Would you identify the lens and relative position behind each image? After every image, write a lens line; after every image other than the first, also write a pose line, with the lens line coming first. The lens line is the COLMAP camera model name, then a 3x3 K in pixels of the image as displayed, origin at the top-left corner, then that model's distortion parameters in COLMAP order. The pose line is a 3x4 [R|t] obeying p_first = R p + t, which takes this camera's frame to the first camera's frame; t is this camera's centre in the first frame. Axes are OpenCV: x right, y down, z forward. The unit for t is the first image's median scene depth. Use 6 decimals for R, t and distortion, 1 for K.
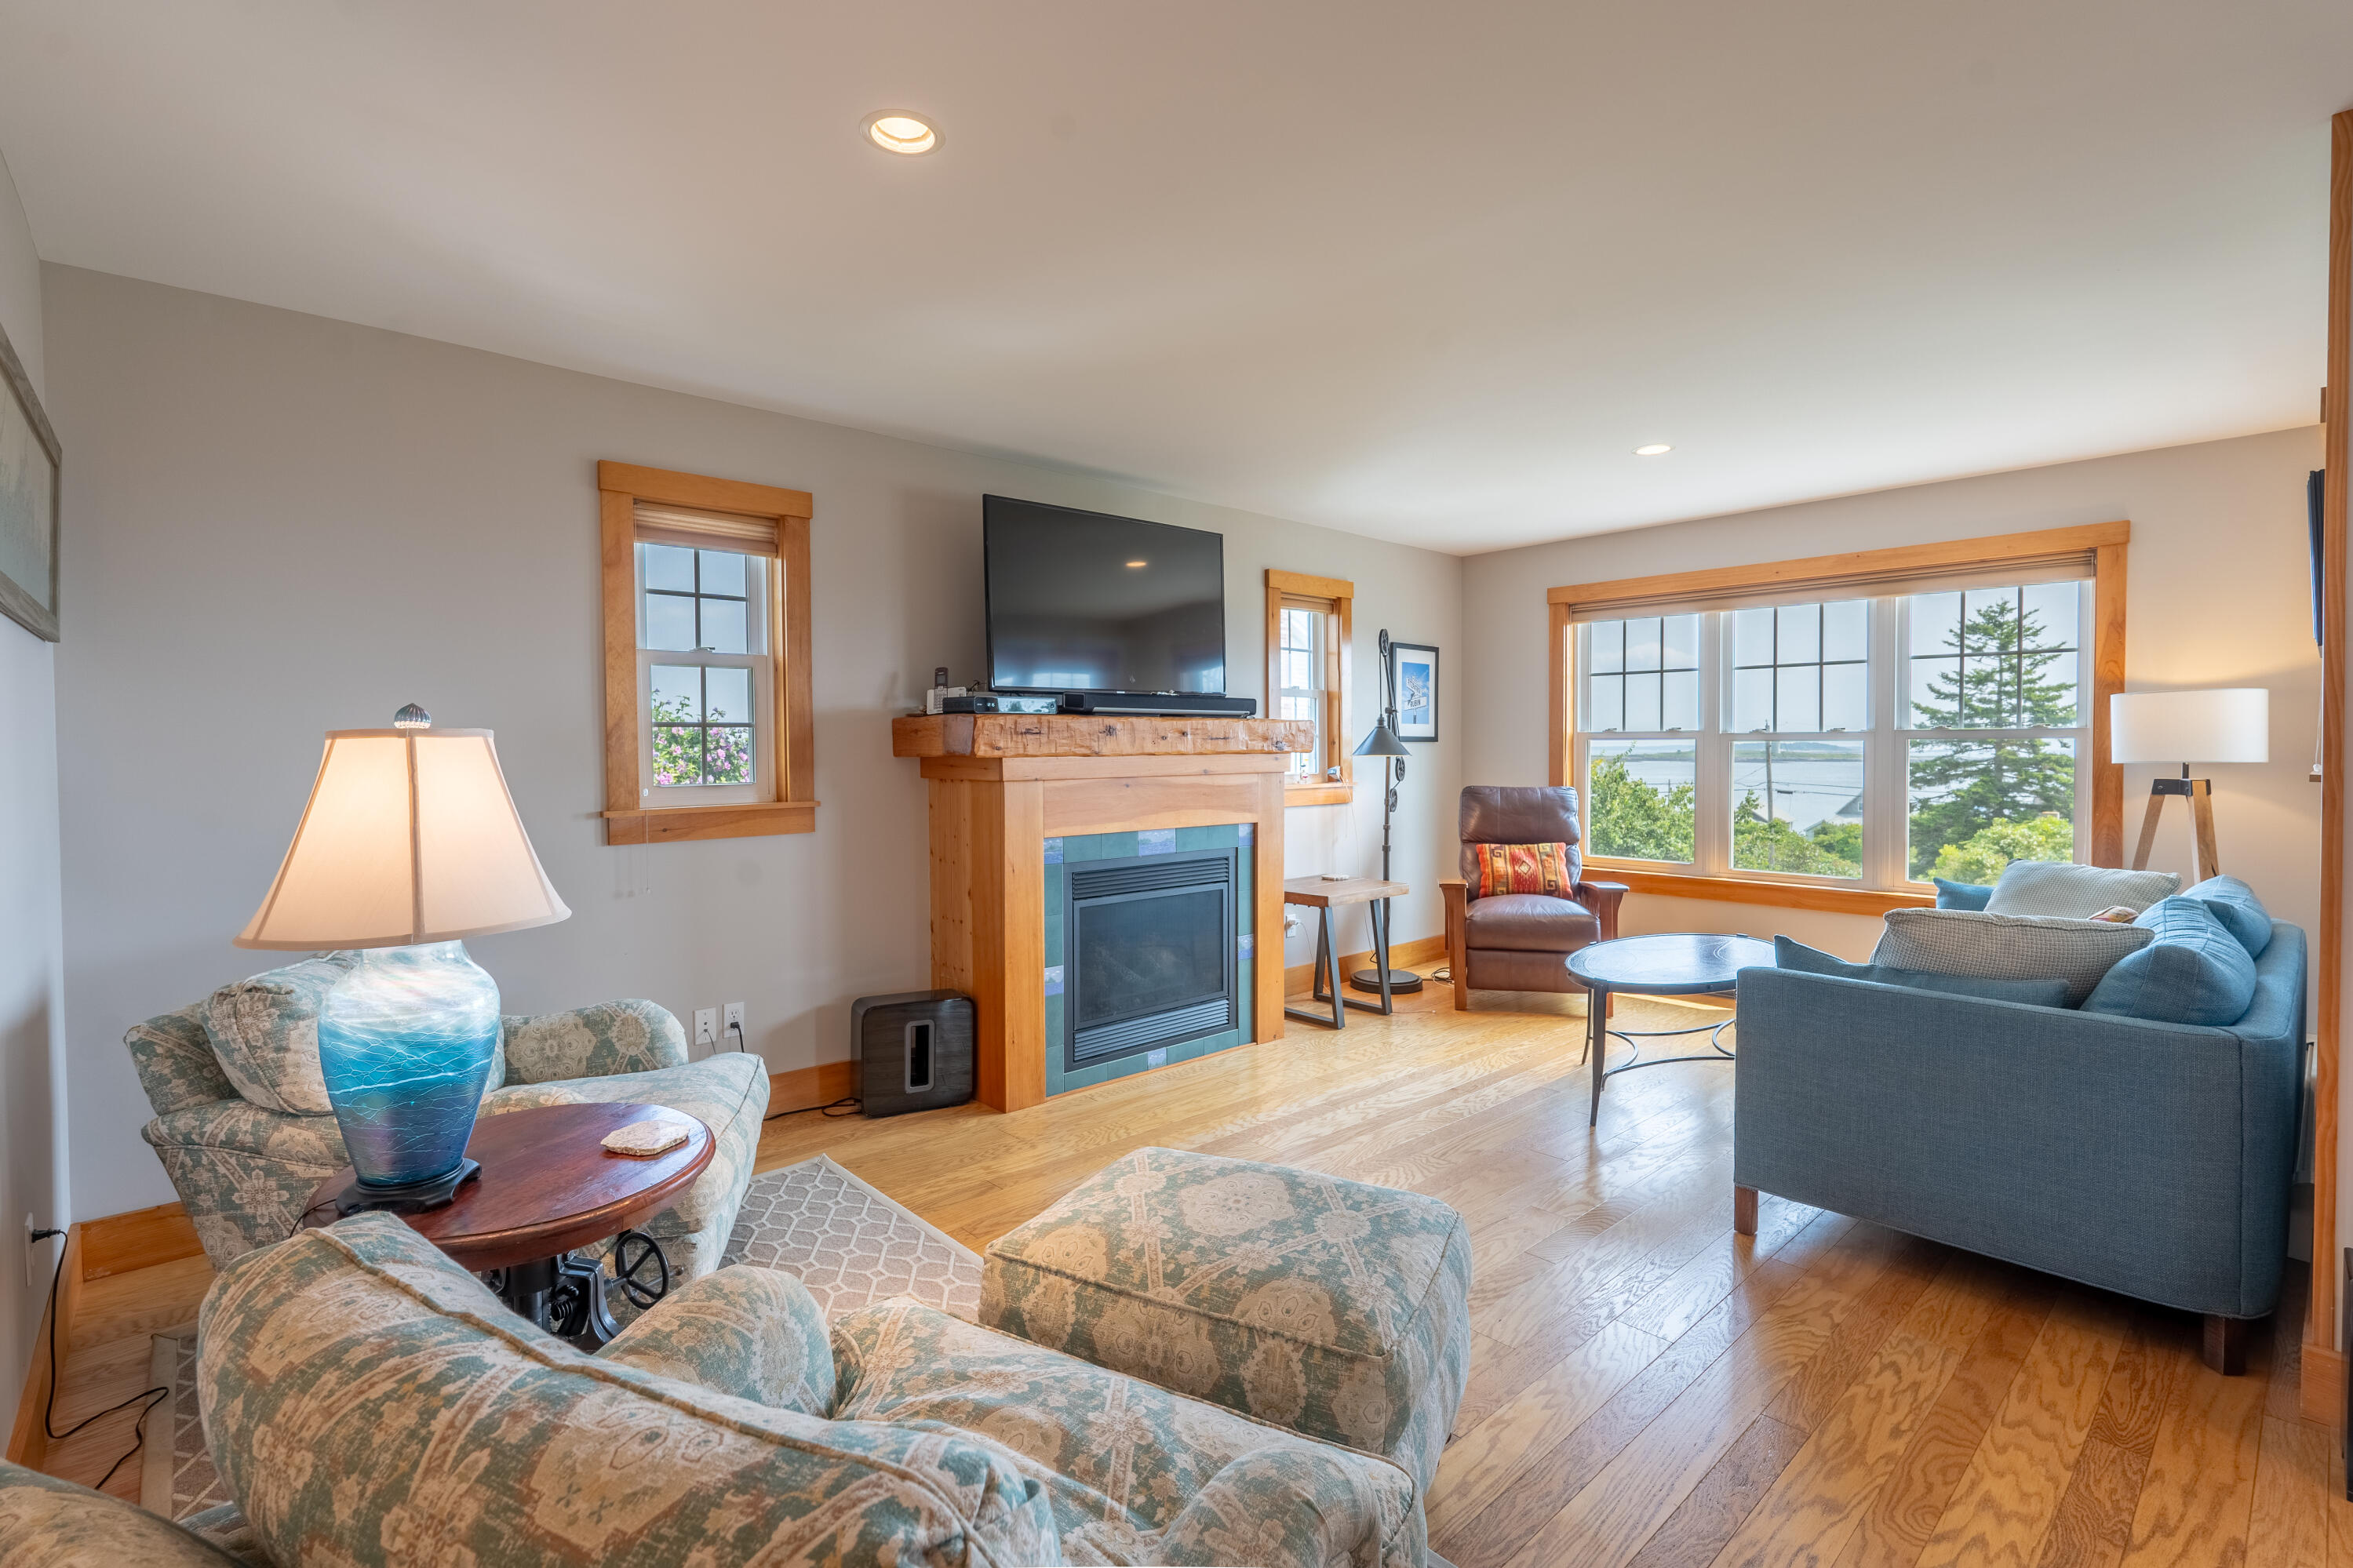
lens RADIAL K [[1077.1, 0, 1141.9], [0, 1077.1, 778.1], [0, 0, 1]] dist [0.000194, 0.000081]
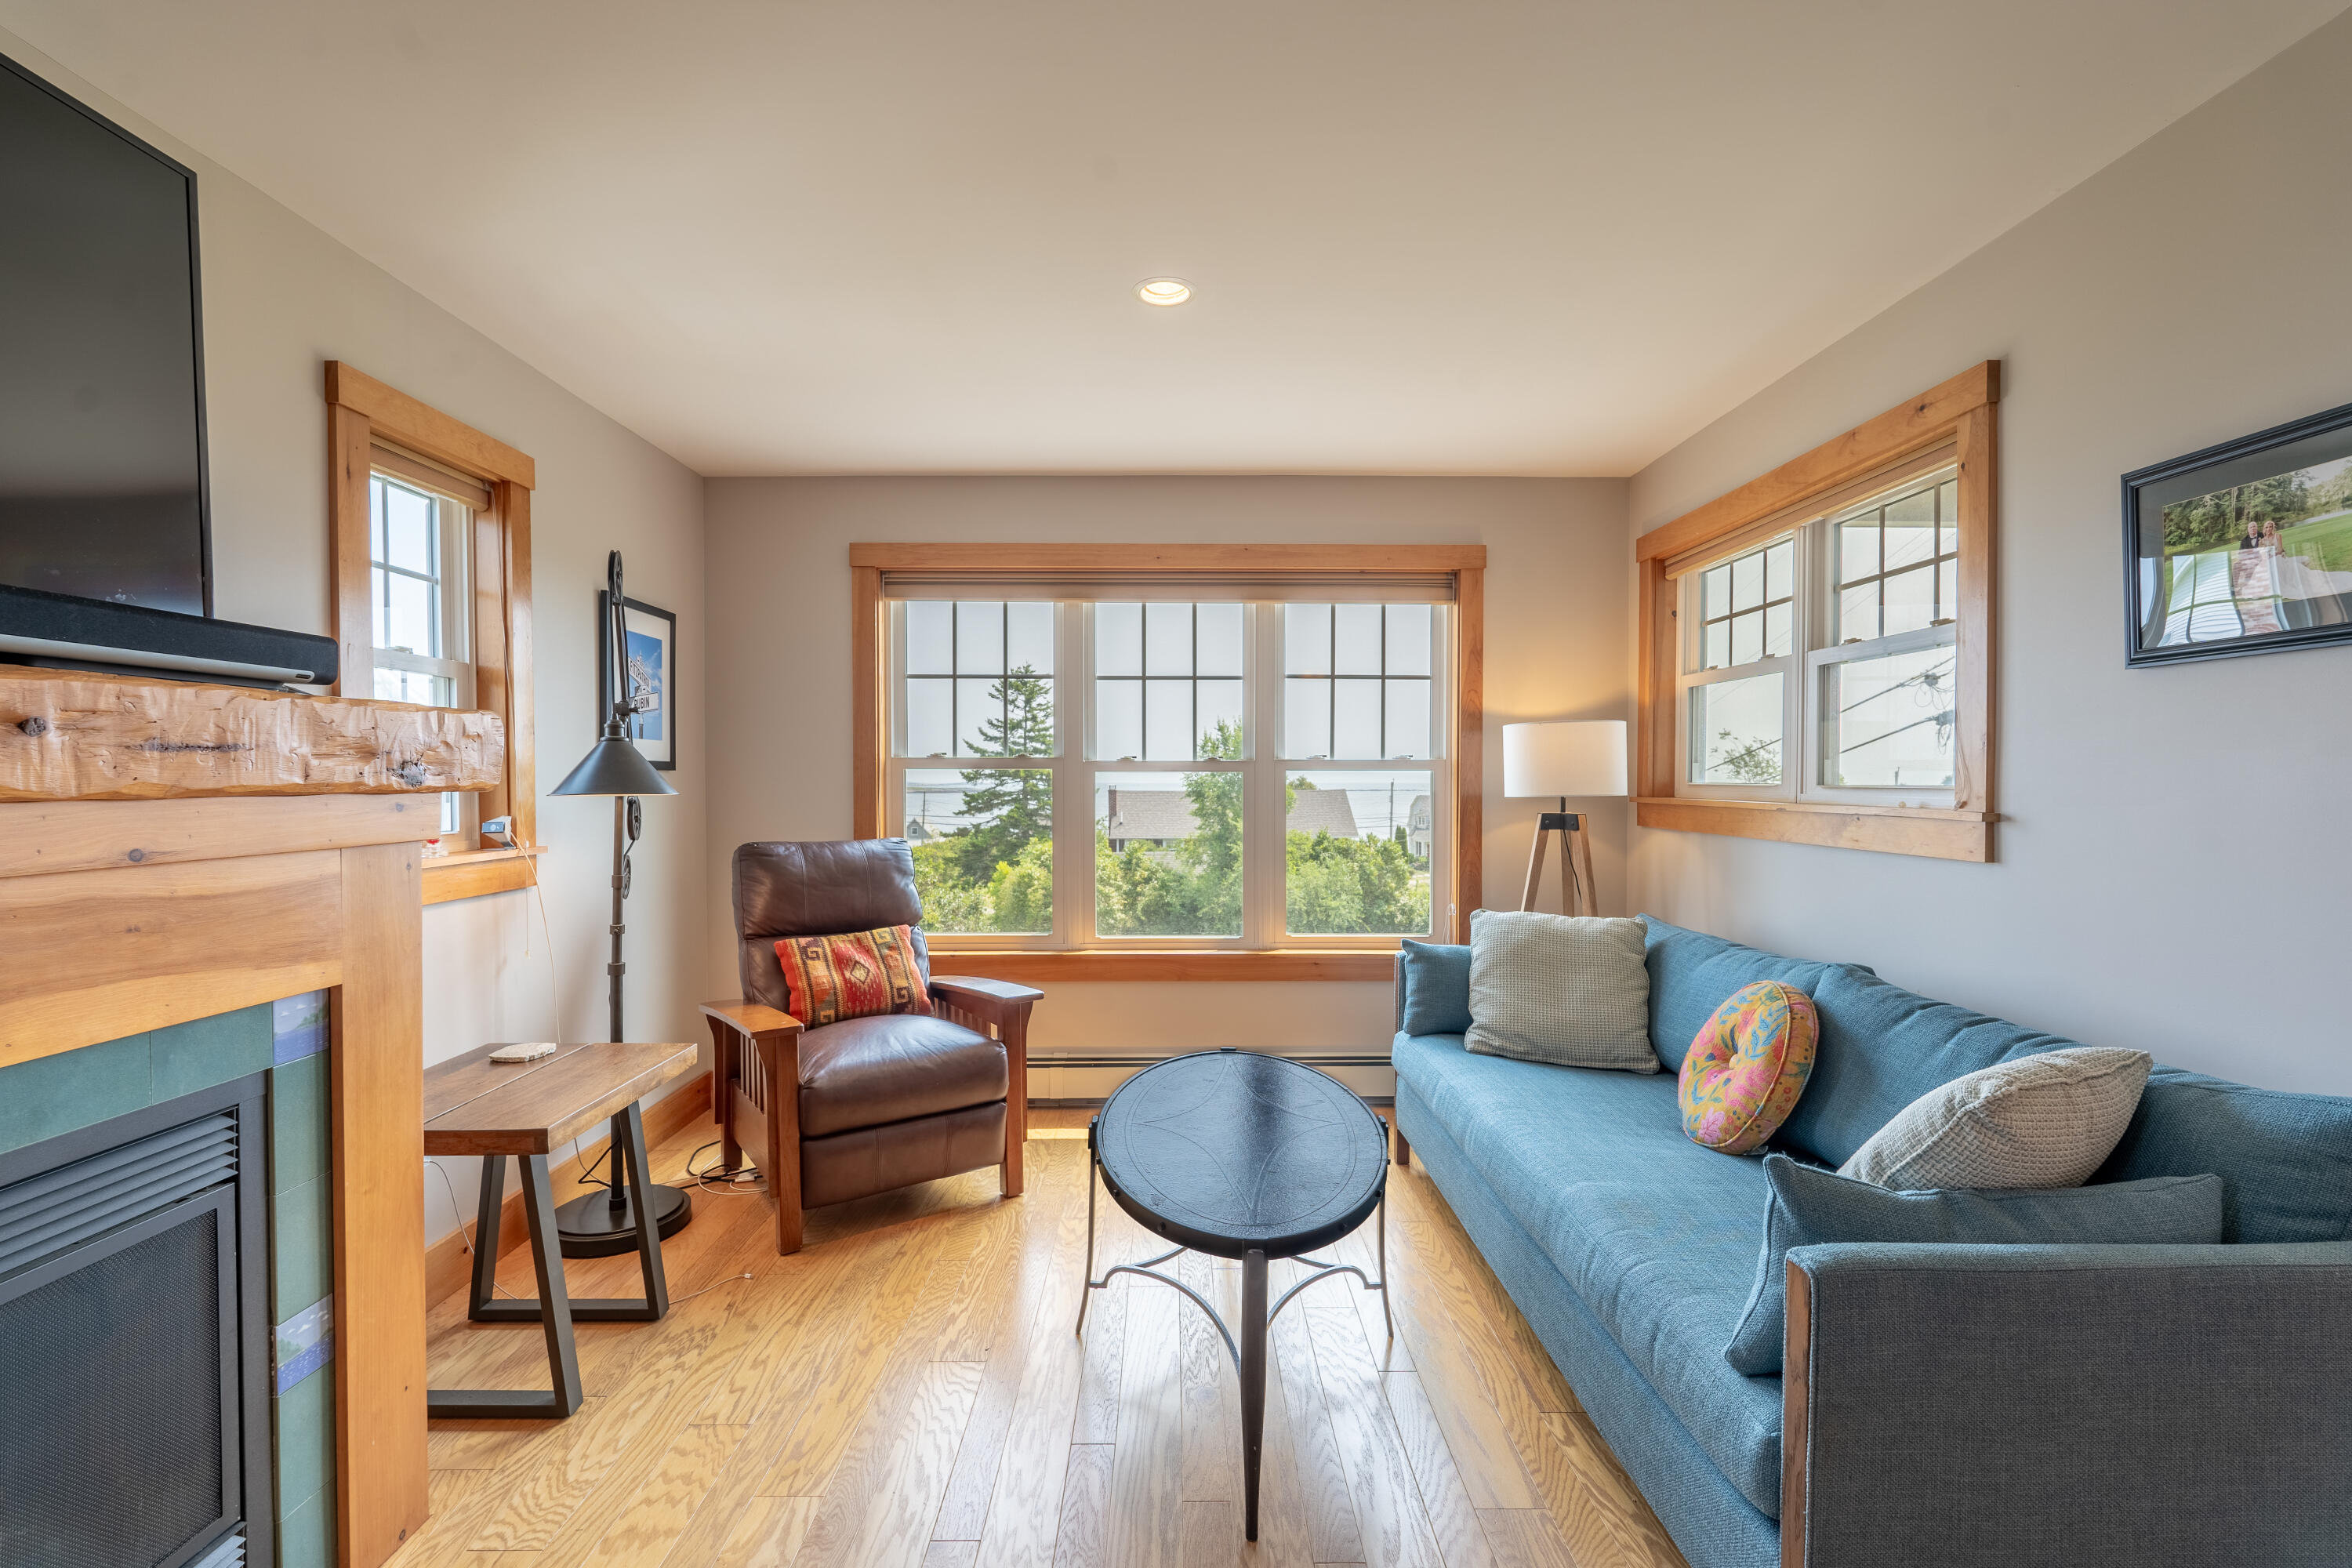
lens RADIAL K [[1037.8, 0, 1180.6], [0, 1037.8, 793.8], [0, 0, 1]] dist [-0.005357, -0.000251]
pose [[0.658933, -0.008231, 0.752157, 0.026609], [0.020174, 0.999774, -0.006733, -0.011990], [-0.751931, 0.019611, 0.658950, 0.452637]]
